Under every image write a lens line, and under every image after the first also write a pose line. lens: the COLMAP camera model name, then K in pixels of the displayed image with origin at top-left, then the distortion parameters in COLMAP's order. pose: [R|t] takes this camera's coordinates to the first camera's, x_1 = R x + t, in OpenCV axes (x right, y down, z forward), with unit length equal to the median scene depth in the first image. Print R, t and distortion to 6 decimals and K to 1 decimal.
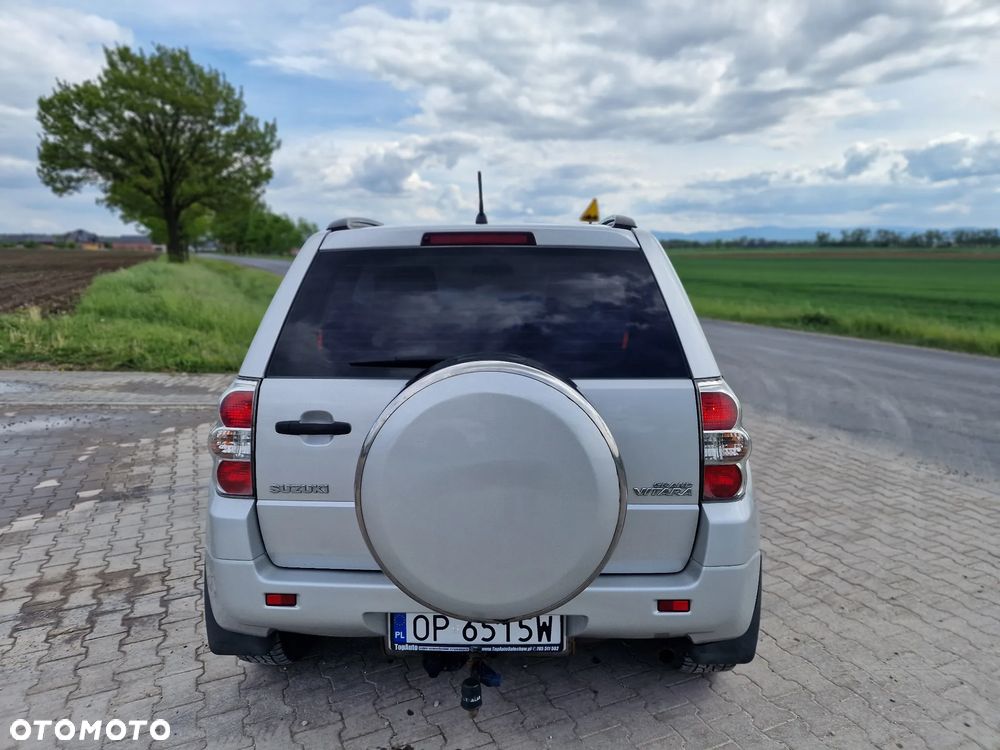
lens RADIAL K [[667.8, 0, 486.0], [0, 667.8, 358.7], [0, 0, 1]] dist [0.074909, -0.064752]
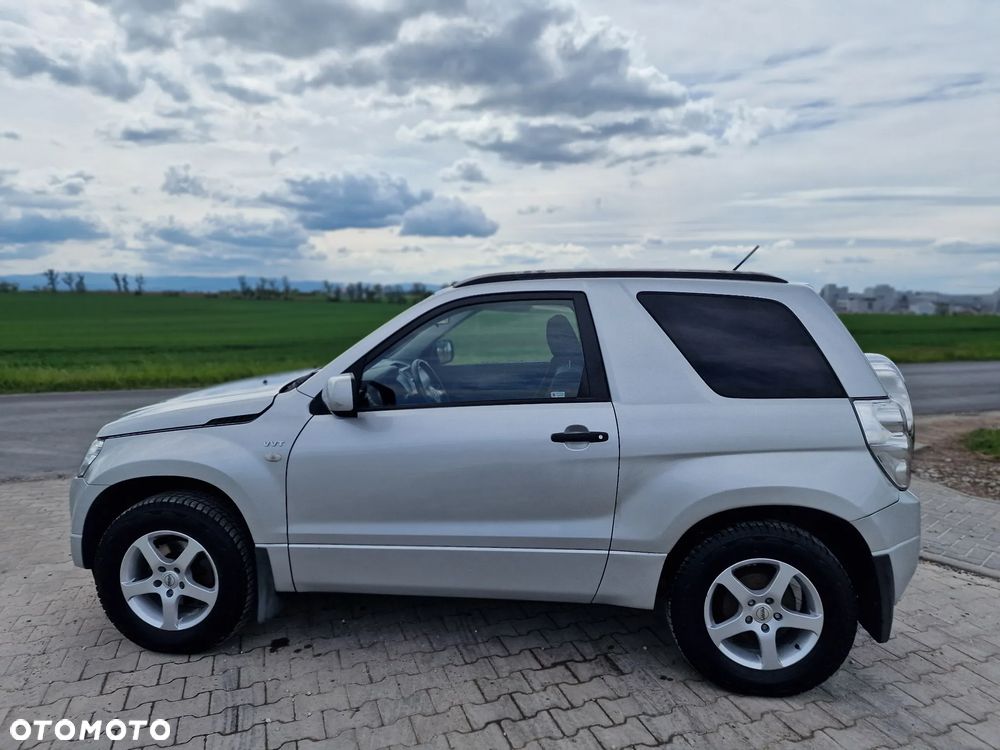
lens RADIAL K [[667.8, 0, 490.3], [0, 667.8, 367.8], [0, 0, 1]] dist [0.074909, -0.064752]
pose [[0.062135, -0.107618, 0.992249, -1.088778], [0.156812, 0.982875, 0.096782, -0.174525], [-0.985672, 0.149583, 0.077947, 1.057893]]
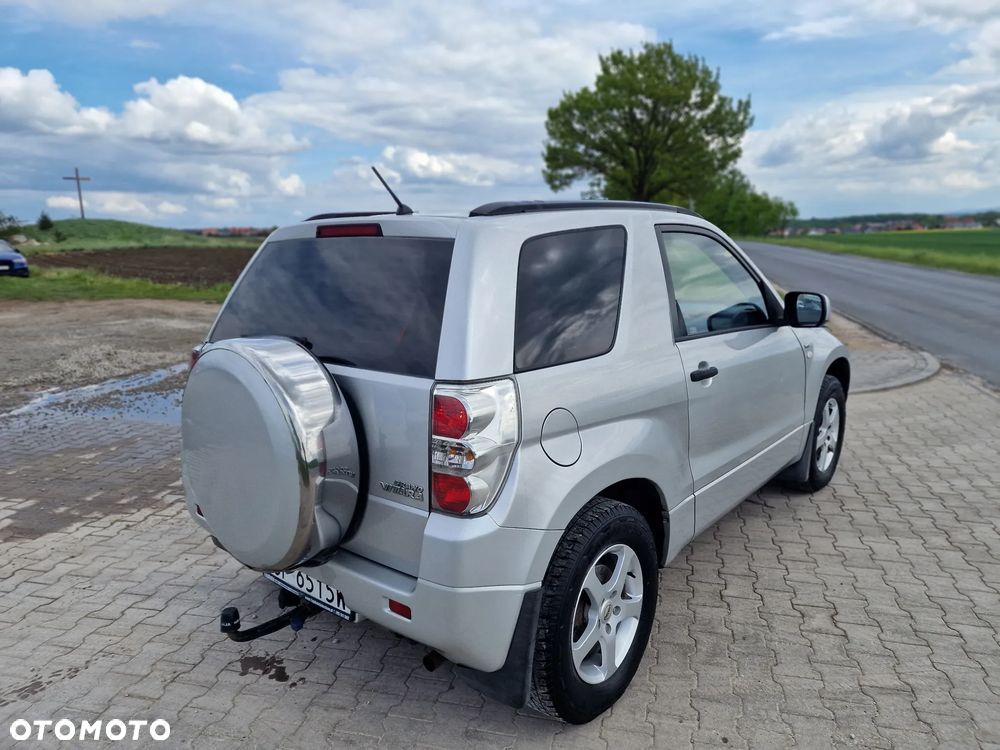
lens RADIAL K [[666.6, 0, 504.4], [0, 666.6, 364.4], [0, 0, 1]] dist [0.075495, -0.064016]
pose [[0.788910, 0.099166, -0.606454, 0.585650], [-0.077930, 0.995070, 0.061336, -0.034459], [0.609547, -0.001128, 0.792749, 0.199658]]
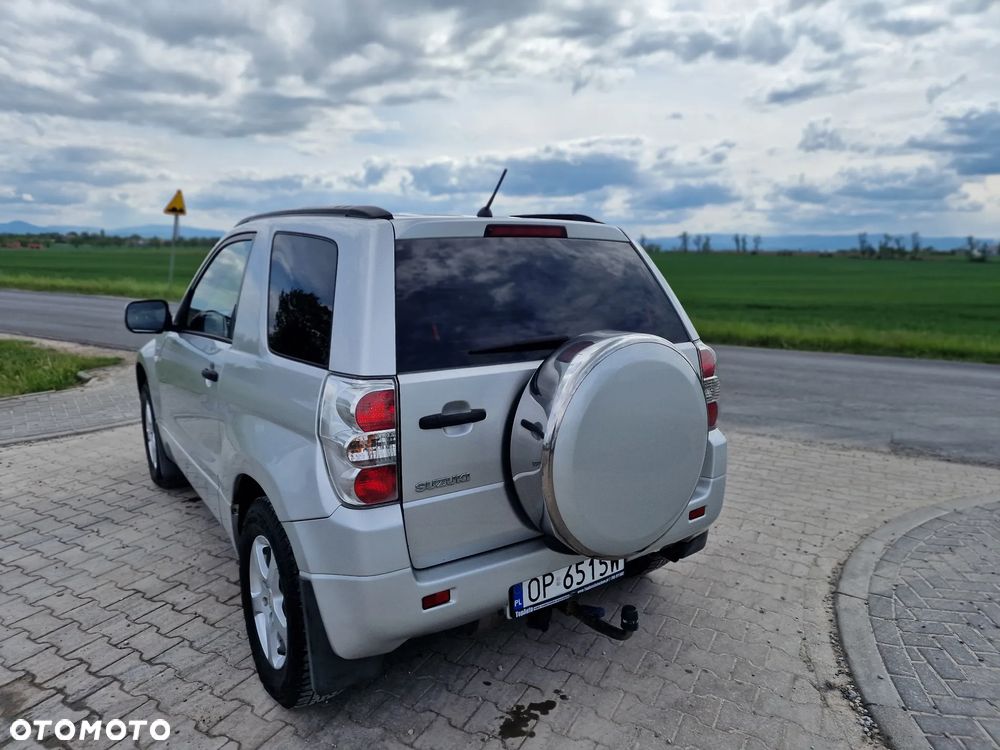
lens RADIAL K [[666.6, 0, 482.9], [0, 666.6, 363.6], [0, 0, 1]] dist [0.075495, -0.064016]
pose [[0.801542, -0.091762, 0.590856, -0.499621], [0.086495, 0.995555, 0.037276, -0.007185], [-0.591650, 0.021228, 0.805916, 0.110353]]
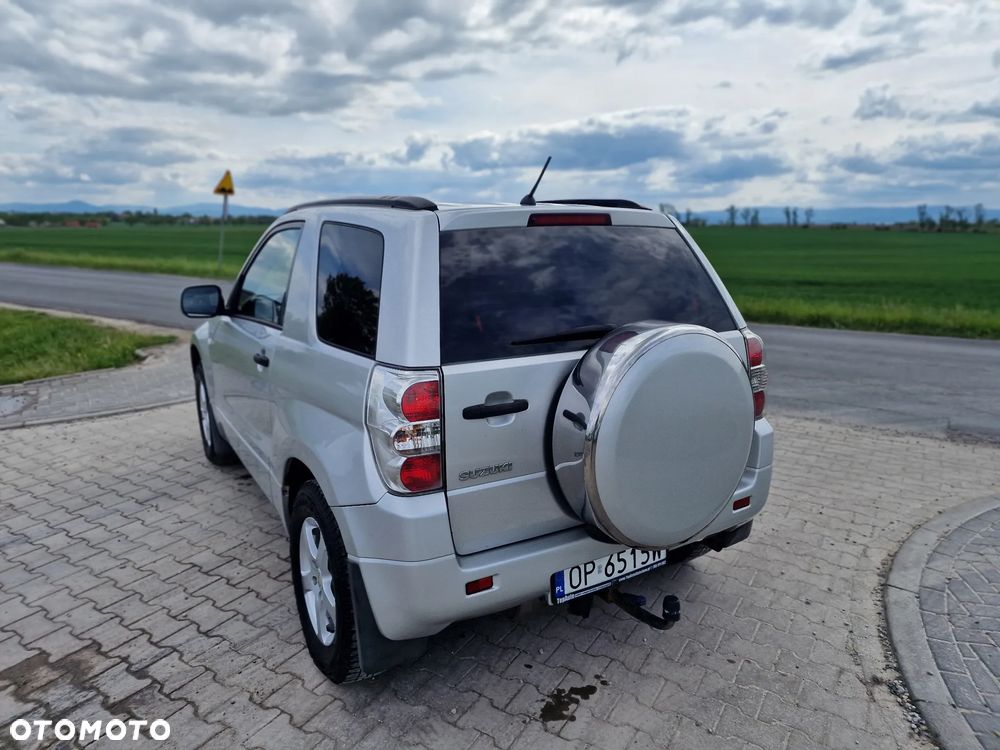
lens RADIAL K [[666.6, 0, 481.4], [0, 666.6, 353.0], [0, 0, 1]] dist [0.075495, -0.064016]
pose [[0.837190, -0.099426, 0.537799, -0.505412], [0.085015, 0.995042, 0.051617, -0.021931], [-0.540265, 0.002507, 0.841491, 0.104499]]
